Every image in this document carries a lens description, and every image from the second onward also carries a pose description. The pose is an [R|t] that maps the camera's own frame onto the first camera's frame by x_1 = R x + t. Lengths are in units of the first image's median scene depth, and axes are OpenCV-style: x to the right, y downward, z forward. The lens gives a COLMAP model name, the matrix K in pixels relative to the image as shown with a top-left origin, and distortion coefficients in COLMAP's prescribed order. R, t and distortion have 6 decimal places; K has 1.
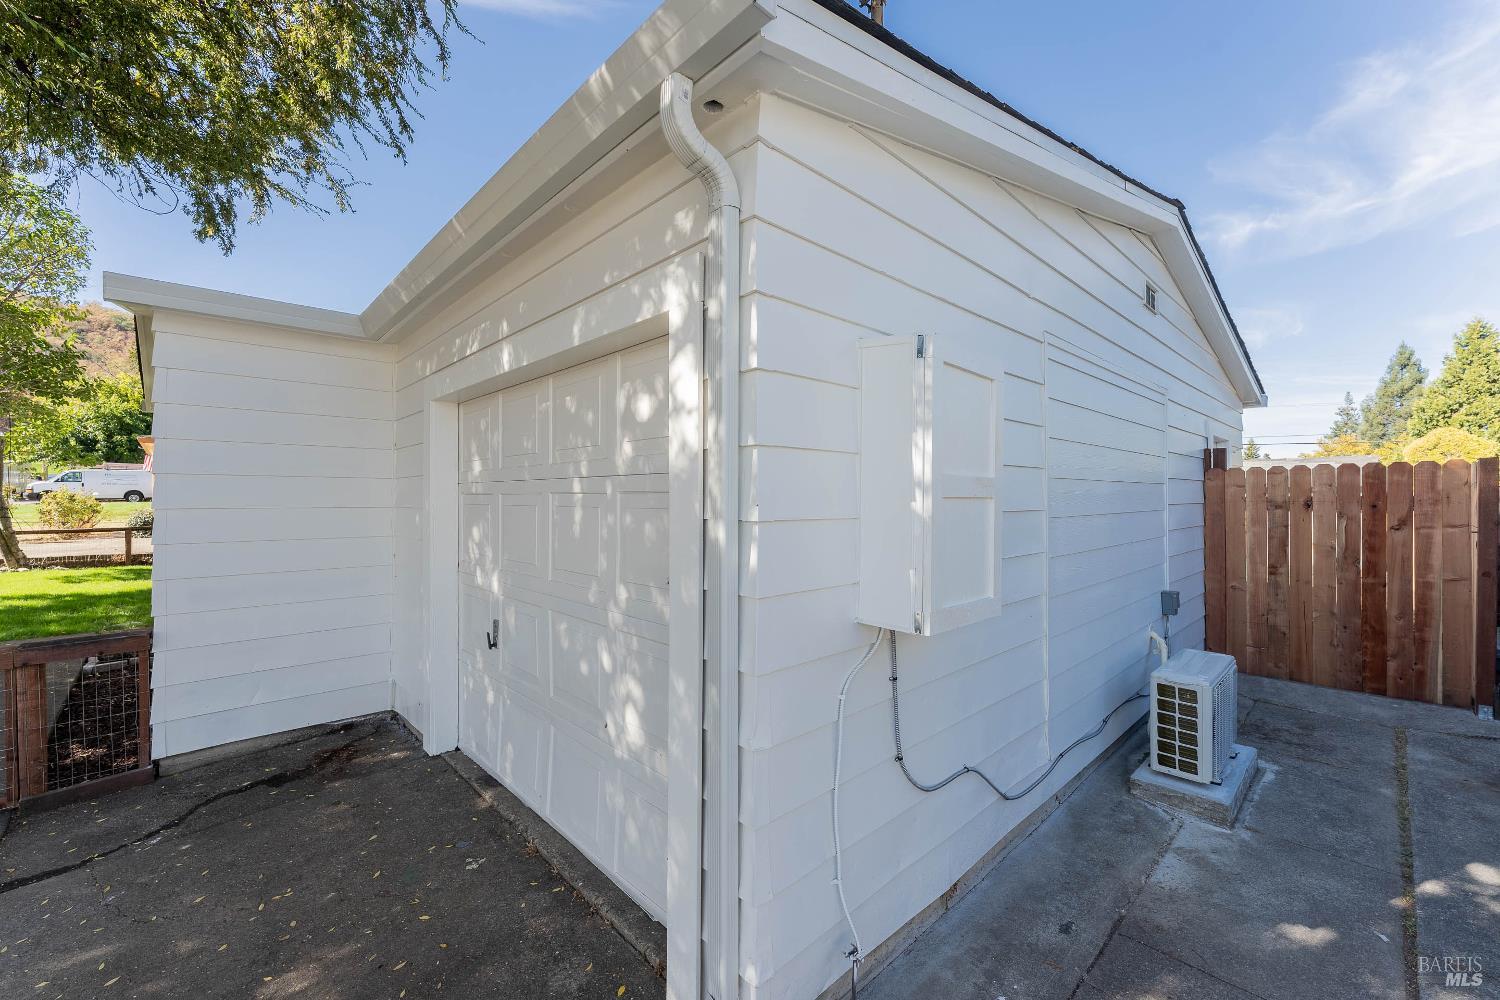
lens RADIAL K [[612.5, 0, 724.9], [0, 612.5, 512.7], [0, 0, 1]] dist [-0.002502, 0.000133]
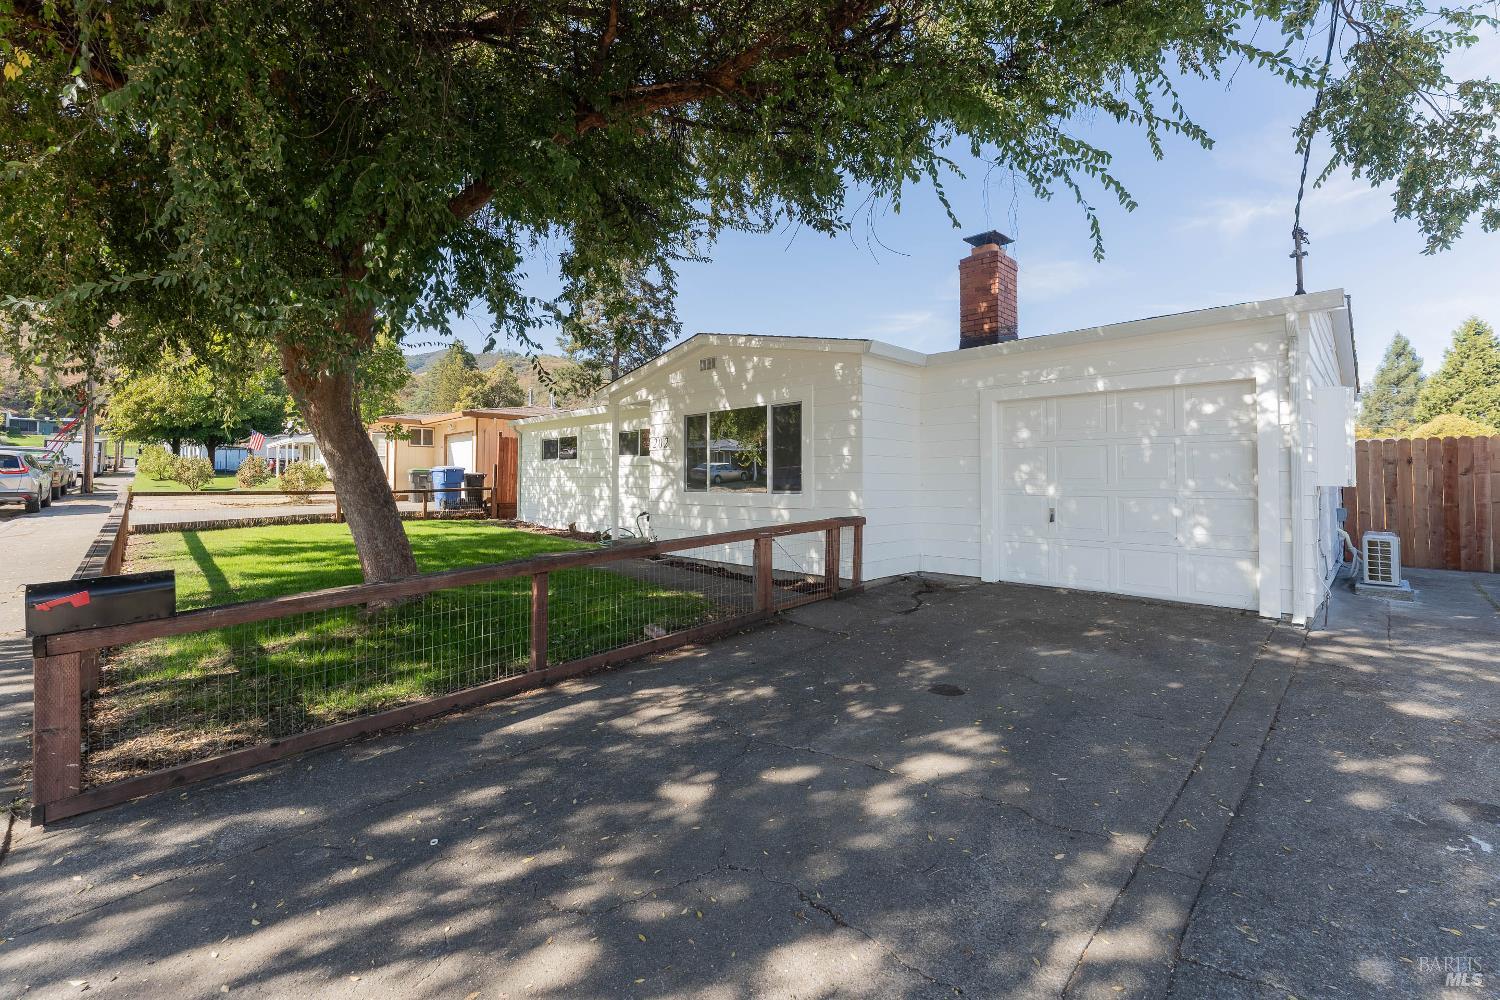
lens RADIAL K [[612.5, 0, 745.1], [0, 612.5, 479.3], [0, 0, 1]] dist [-0.002502, 0.000133]
pose [[0.999826, 0.003860, 0.018234, -1.215811], [-0.003403, 0.999680, -0.025048, 0.111605], [-0.018325, 0.024981, 0.999520, -0.871565]]
